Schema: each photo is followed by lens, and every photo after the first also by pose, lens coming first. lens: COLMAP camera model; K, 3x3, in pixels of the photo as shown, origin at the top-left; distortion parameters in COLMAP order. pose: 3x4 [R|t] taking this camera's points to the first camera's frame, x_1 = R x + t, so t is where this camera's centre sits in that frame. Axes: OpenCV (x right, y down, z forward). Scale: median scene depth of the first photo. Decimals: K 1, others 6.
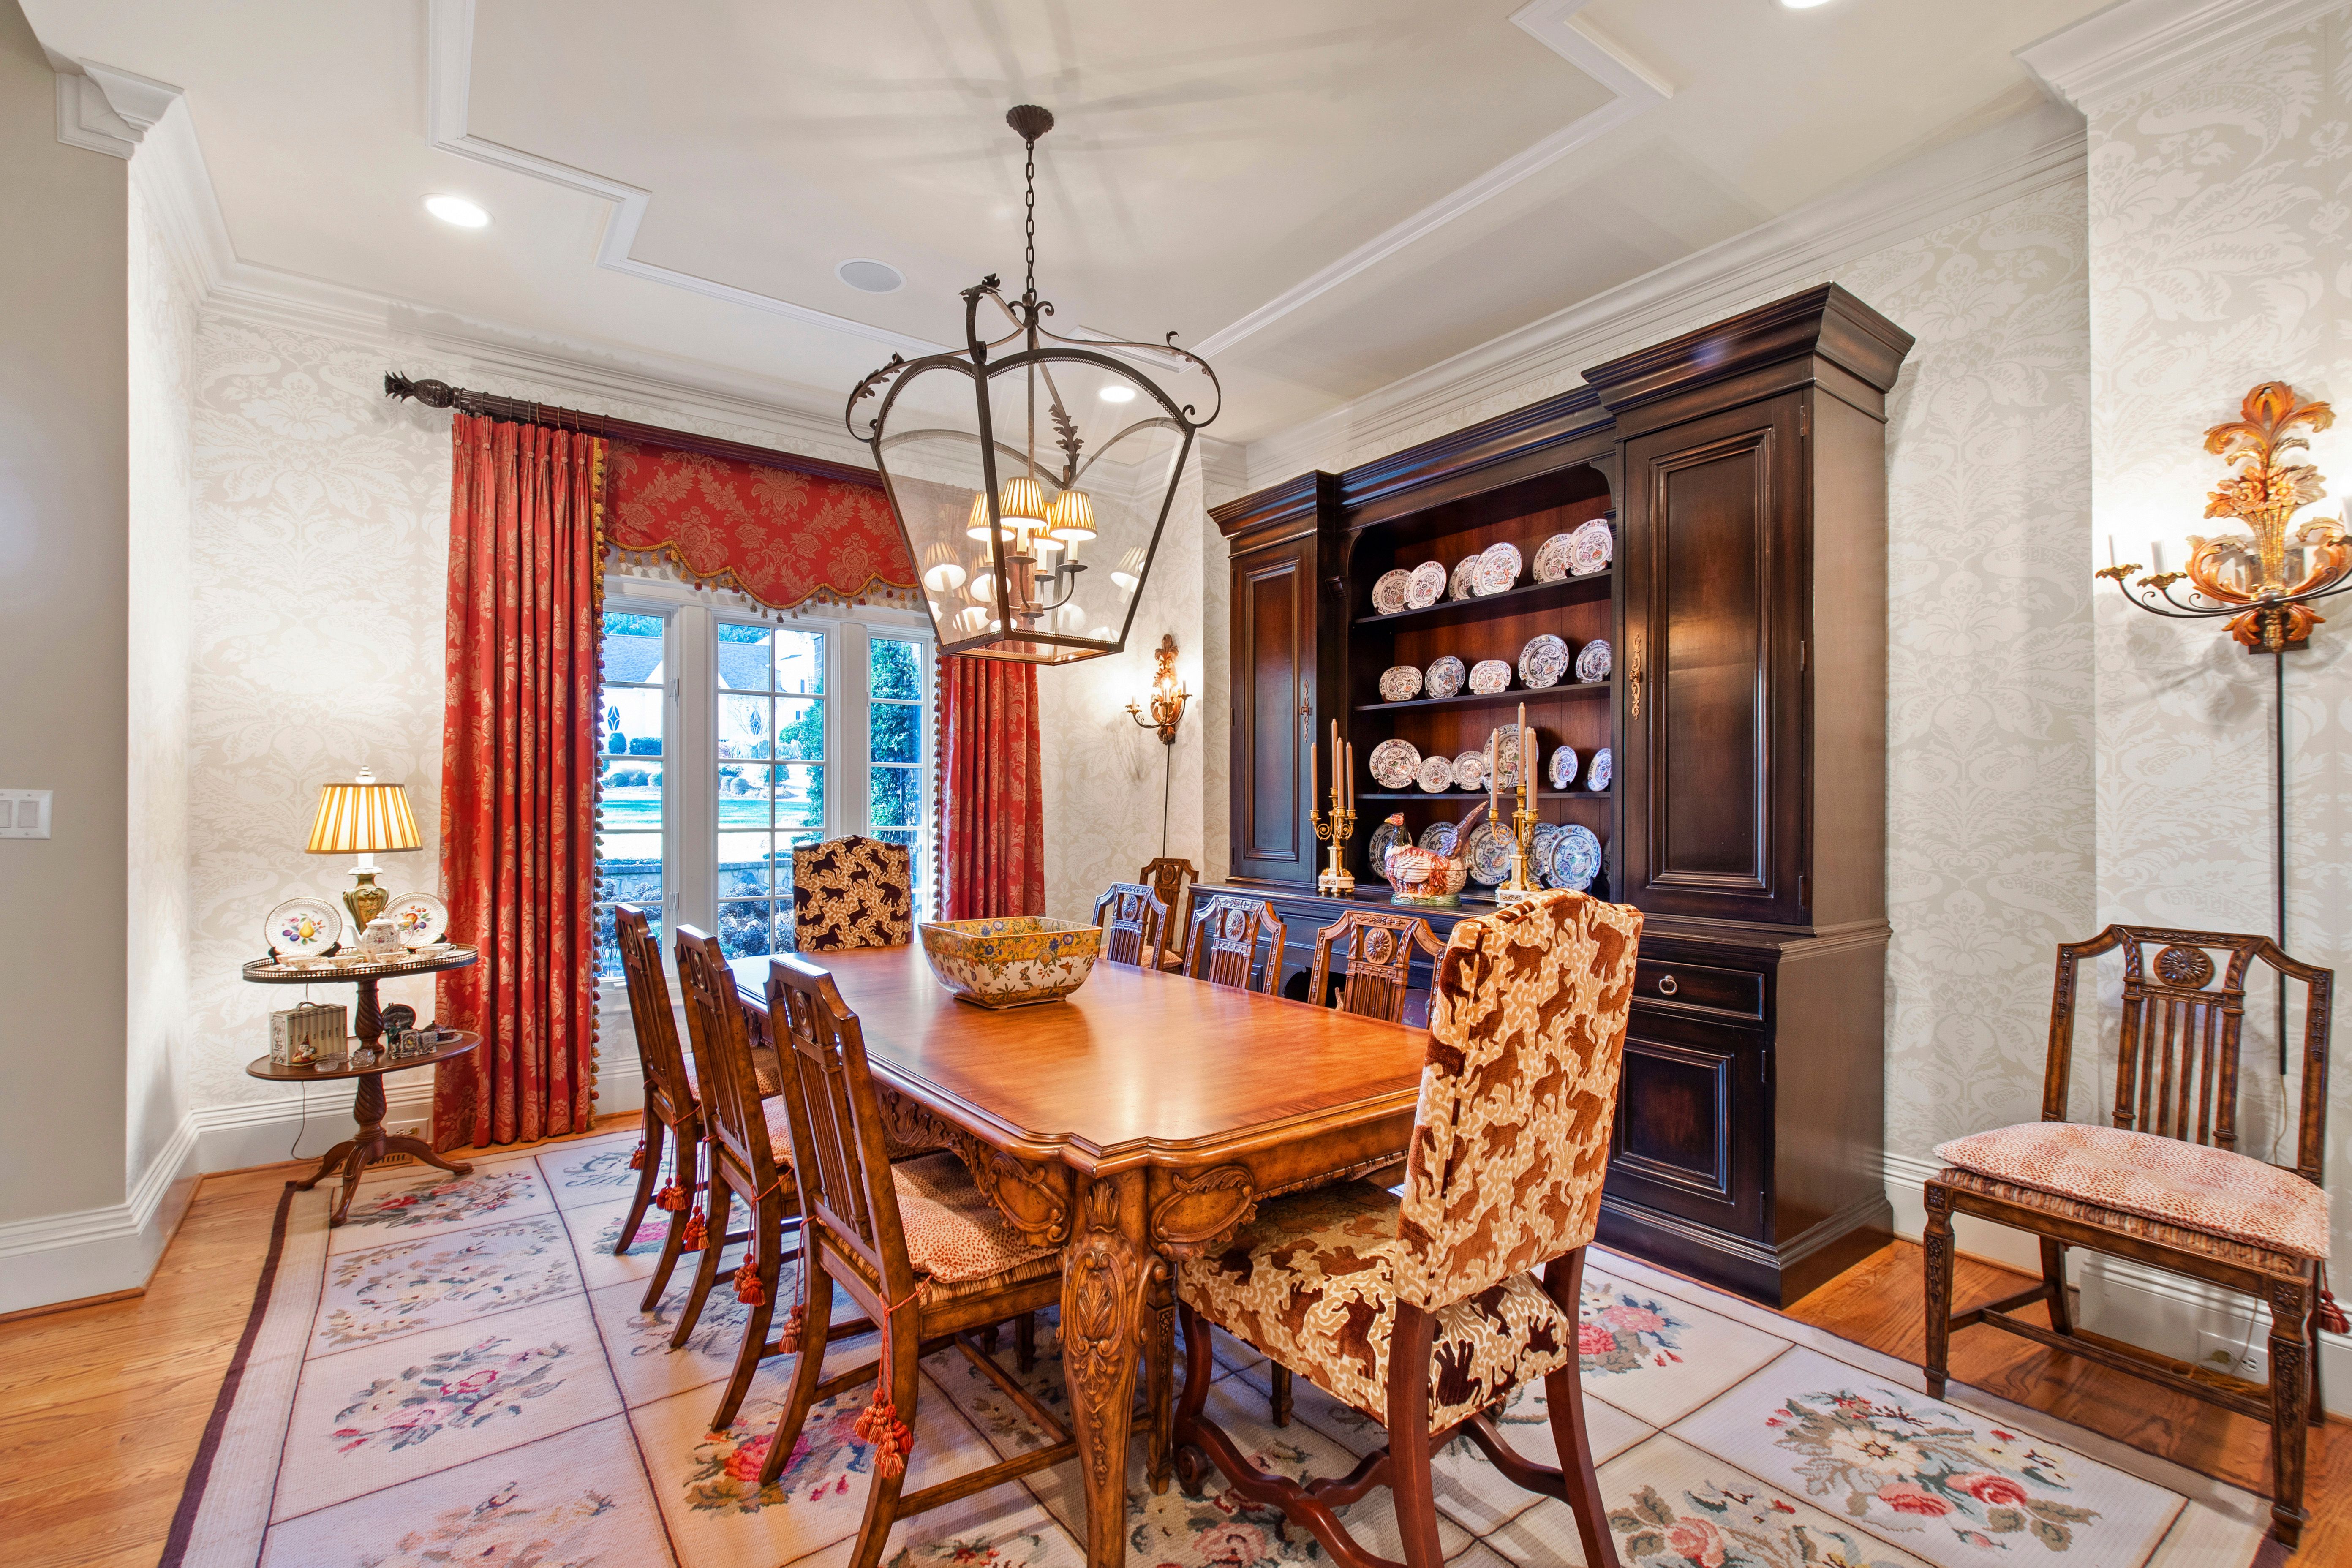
lens RADIAL K [[1047.8, 0, 1164.0], [0, 1047.8, 795.6], [0, 0, 1]] dist [0.002279, 0.000147]
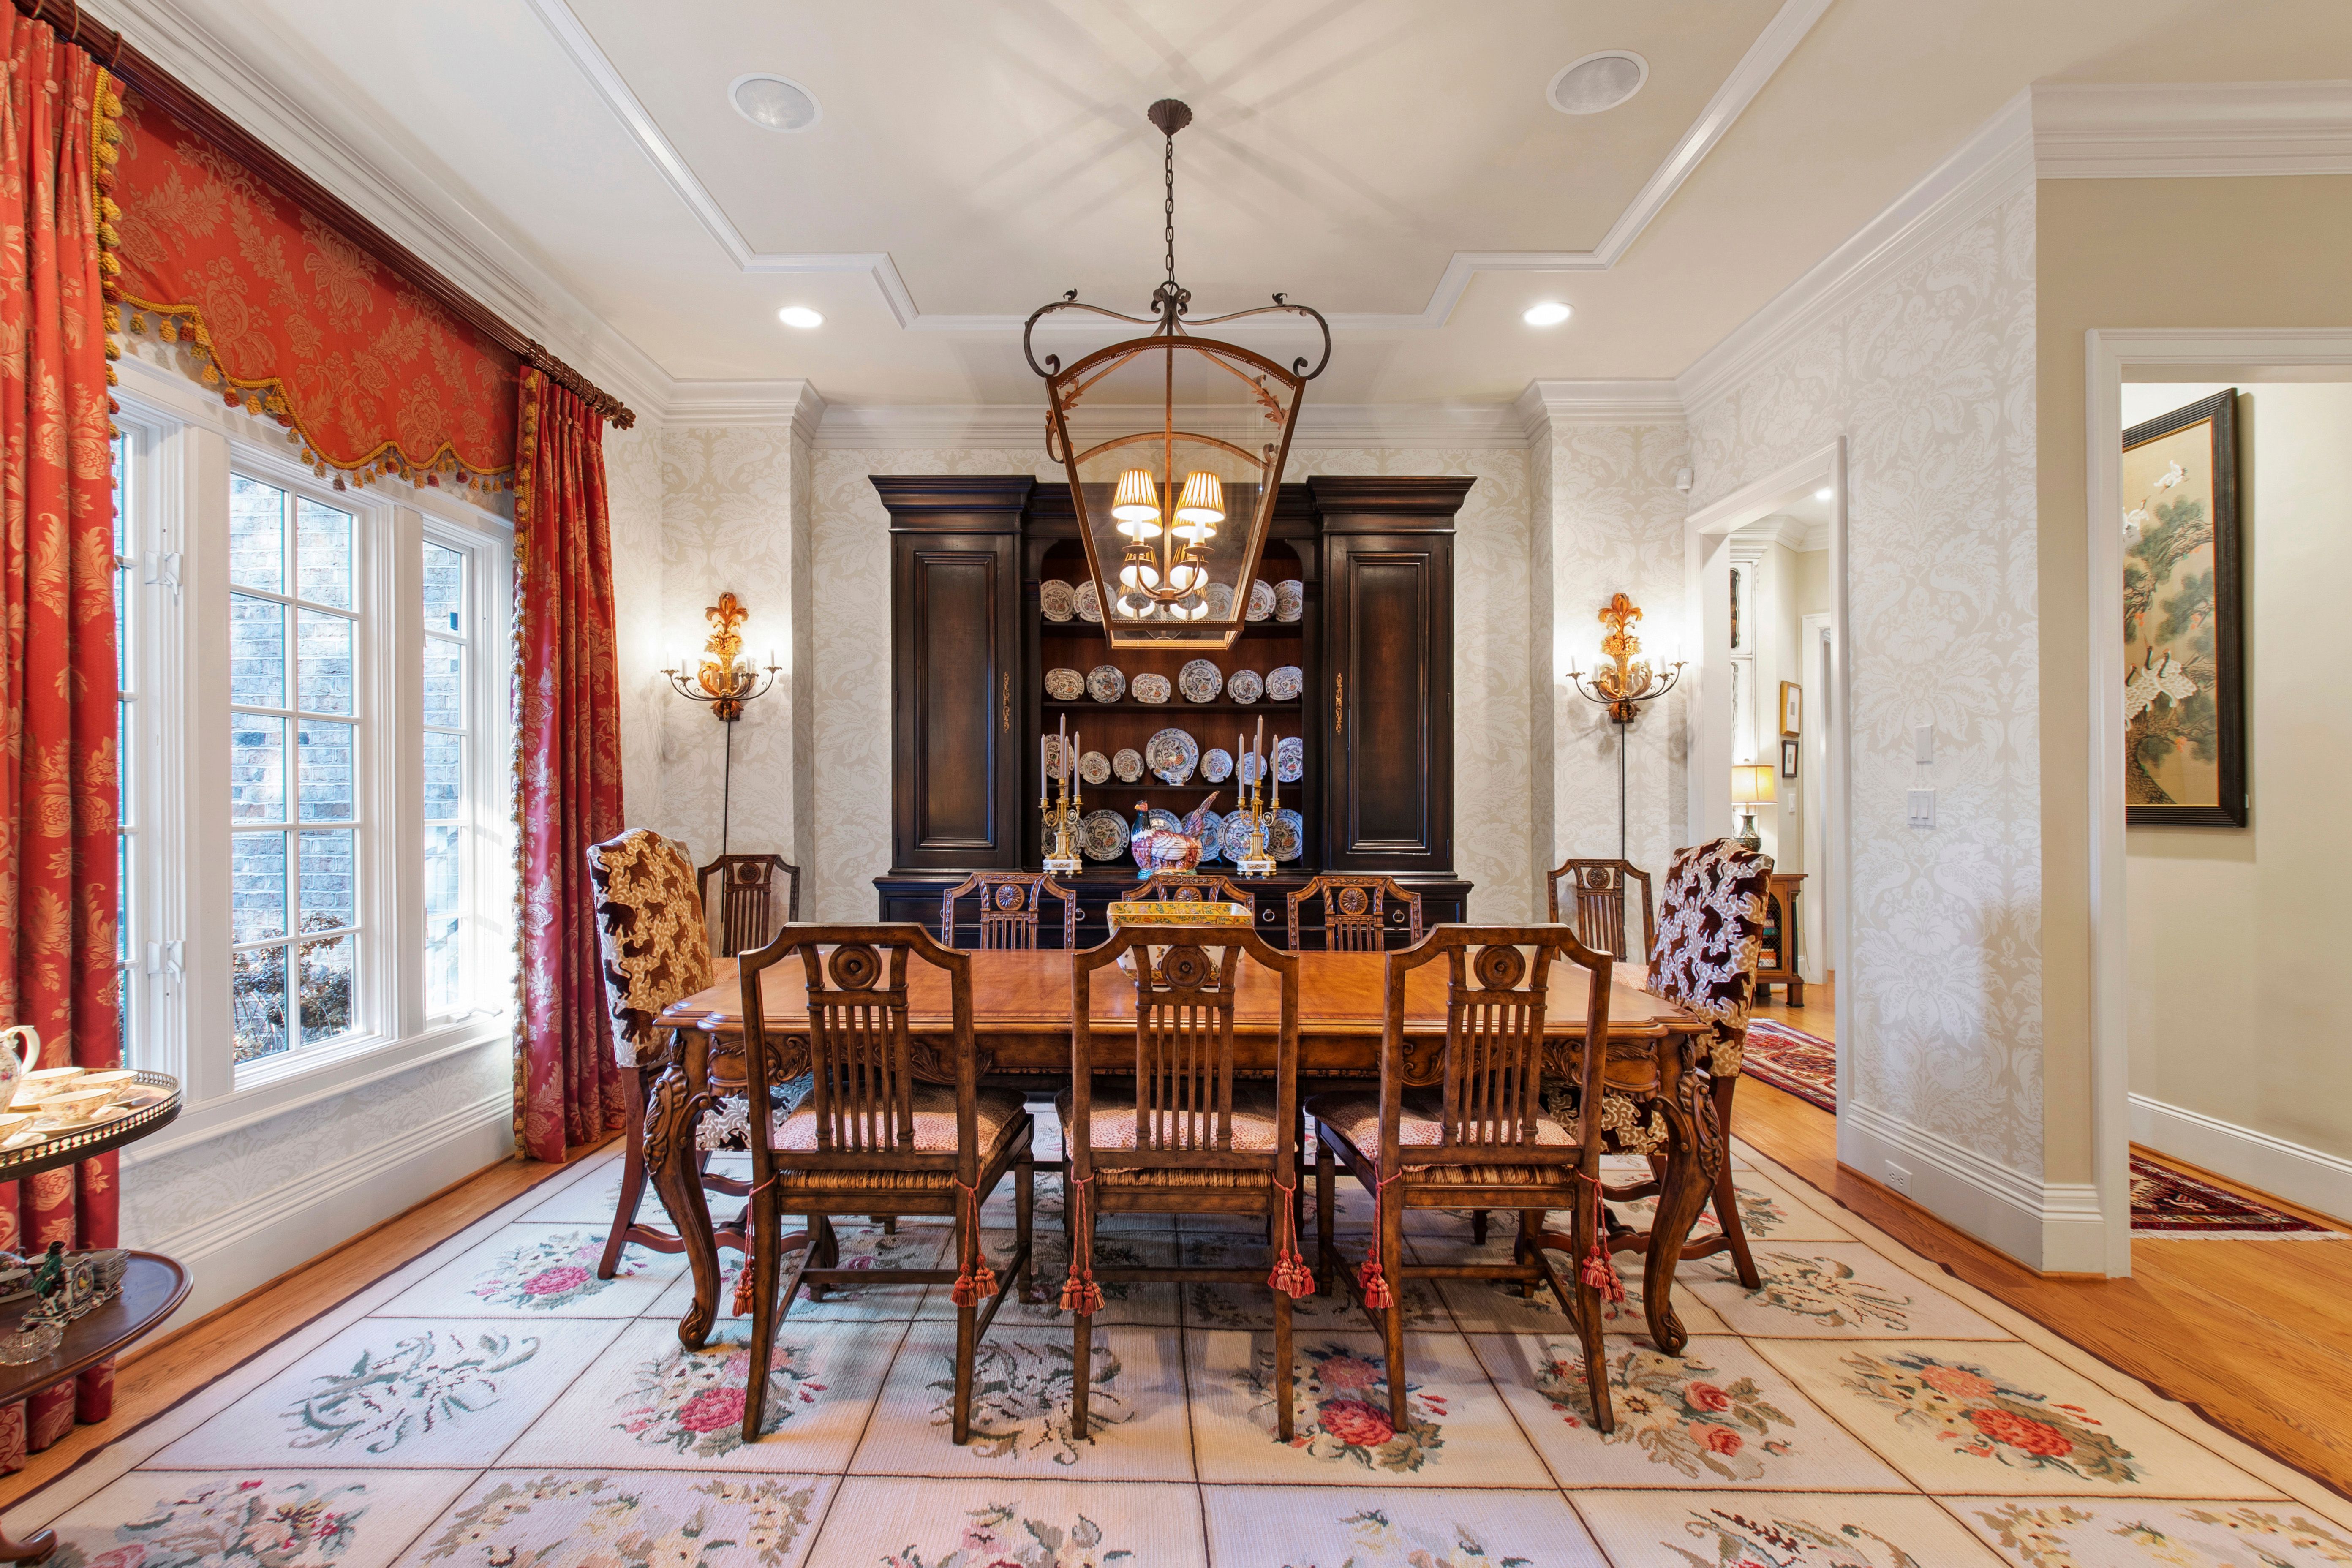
lens RADIAL K [[1071.1, 0, 1151.9], [0, 1071.1, 795.2], [0, 0, 1]] dist [-0.001098, -0.000956]
pose [[0.591706, 0.008221, 0.806112, -0.711505], [-0.011154, 0.999936, -0.002010, 0.012389], [-0.806076, -0.007802, 0.591760, 0.292177]]
